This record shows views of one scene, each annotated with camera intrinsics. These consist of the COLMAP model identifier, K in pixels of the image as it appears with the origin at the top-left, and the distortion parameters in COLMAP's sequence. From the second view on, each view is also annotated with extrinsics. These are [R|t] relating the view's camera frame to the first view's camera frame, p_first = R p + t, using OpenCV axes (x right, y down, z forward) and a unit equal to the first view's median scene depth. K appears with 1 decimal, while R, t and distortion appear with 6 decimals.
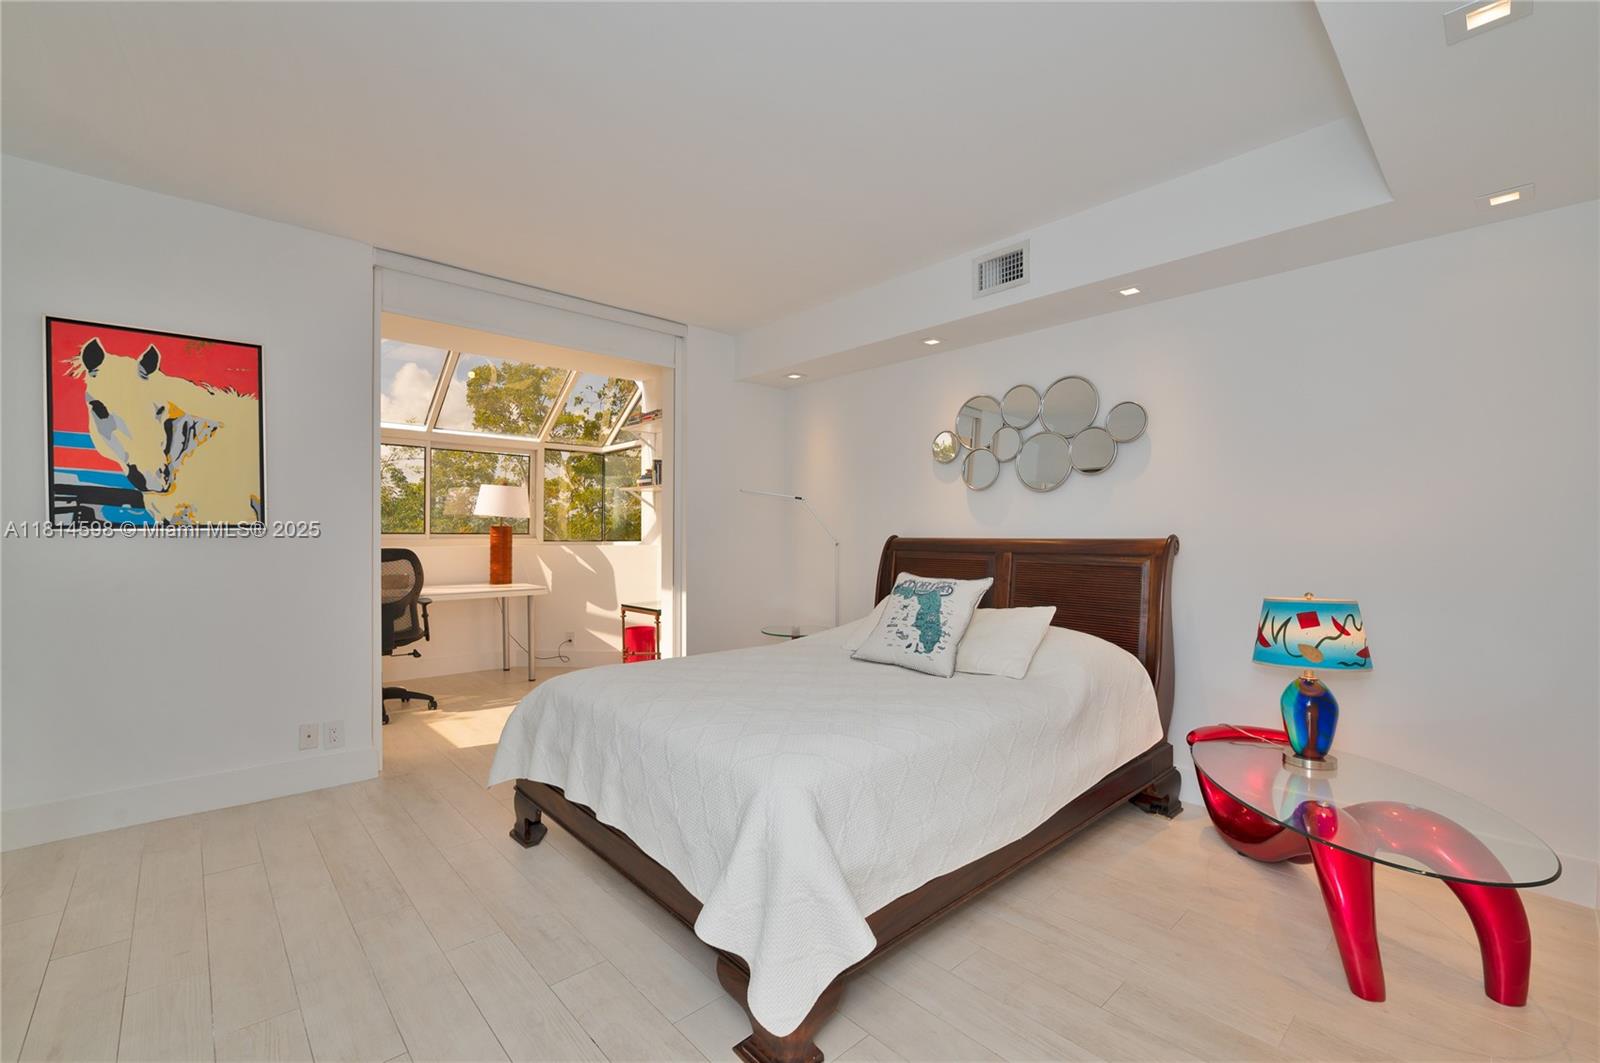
lens RADIAL K [[666.0, 0, 800.4], [0, 666.0, 529.0], [0, 0, 1]] dist [-0.000104, -0.000149]
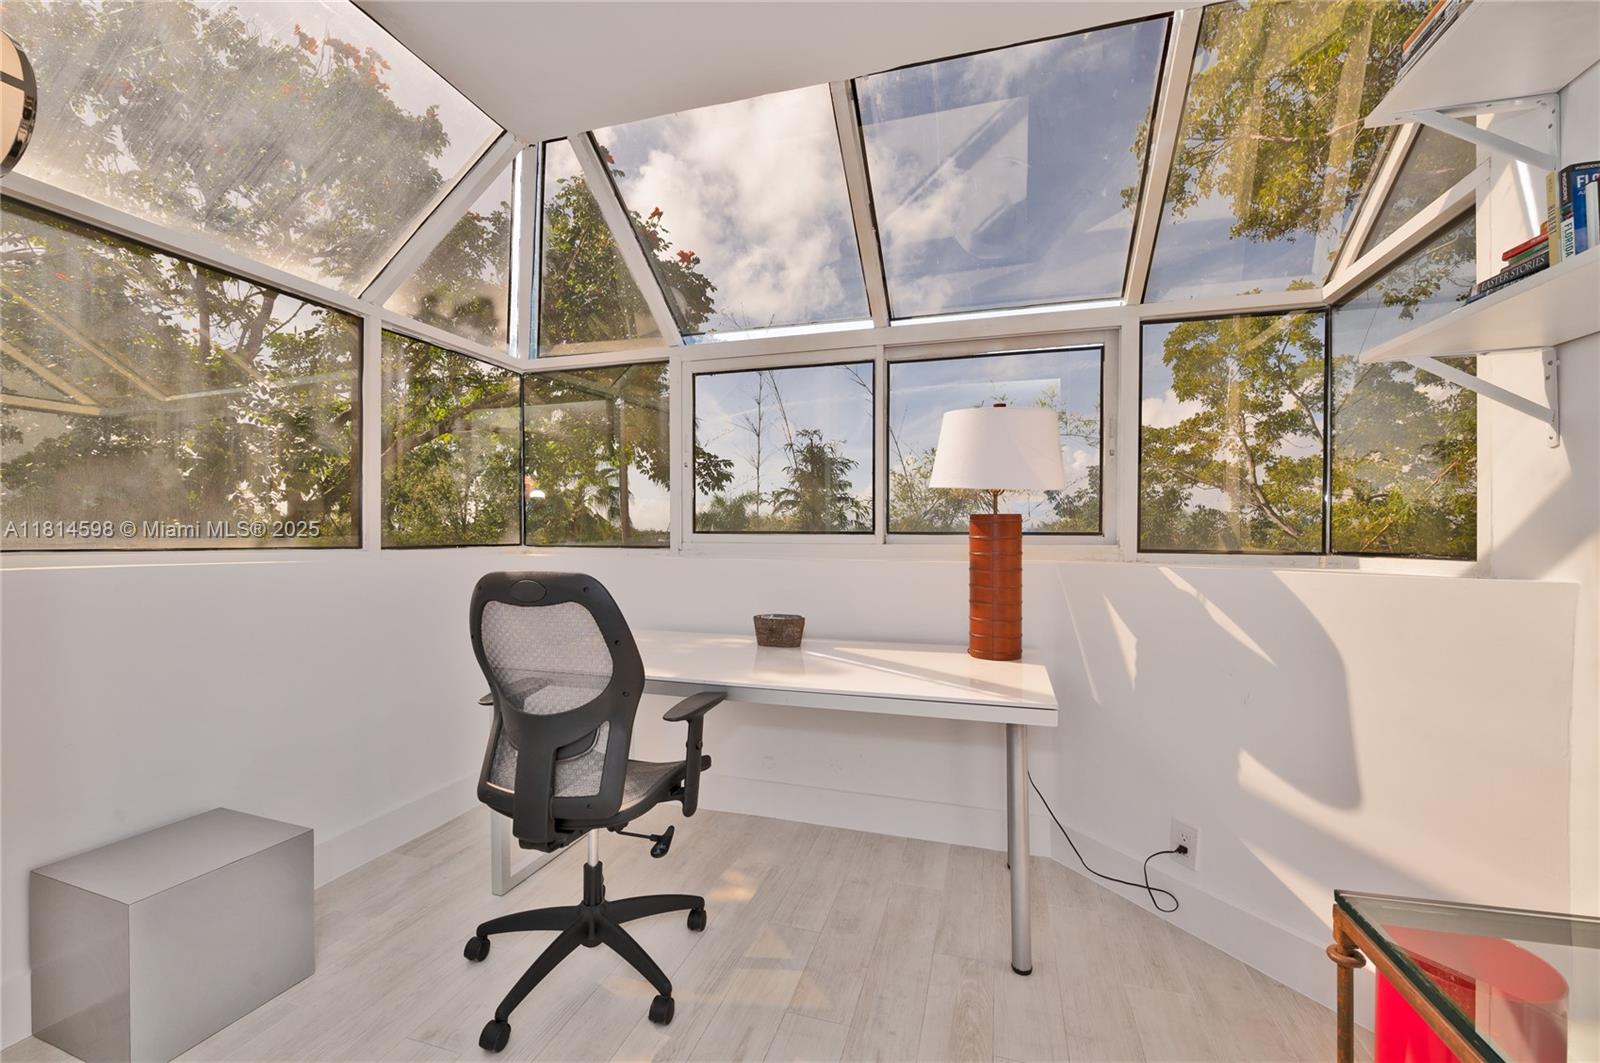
lens RADIAL K [[666.0, 0, 797.3], [0, 666.0, 527.9], [0, 0, 1]] dist [-0.000104, -0.000149]
pose [[0.515162, -0.013335, -0.856989, -0.159618], [0.007887, 0.999910, -0.010818, 0.007336], [0.857057, -0.001186, 0.515221, 0.664509]]
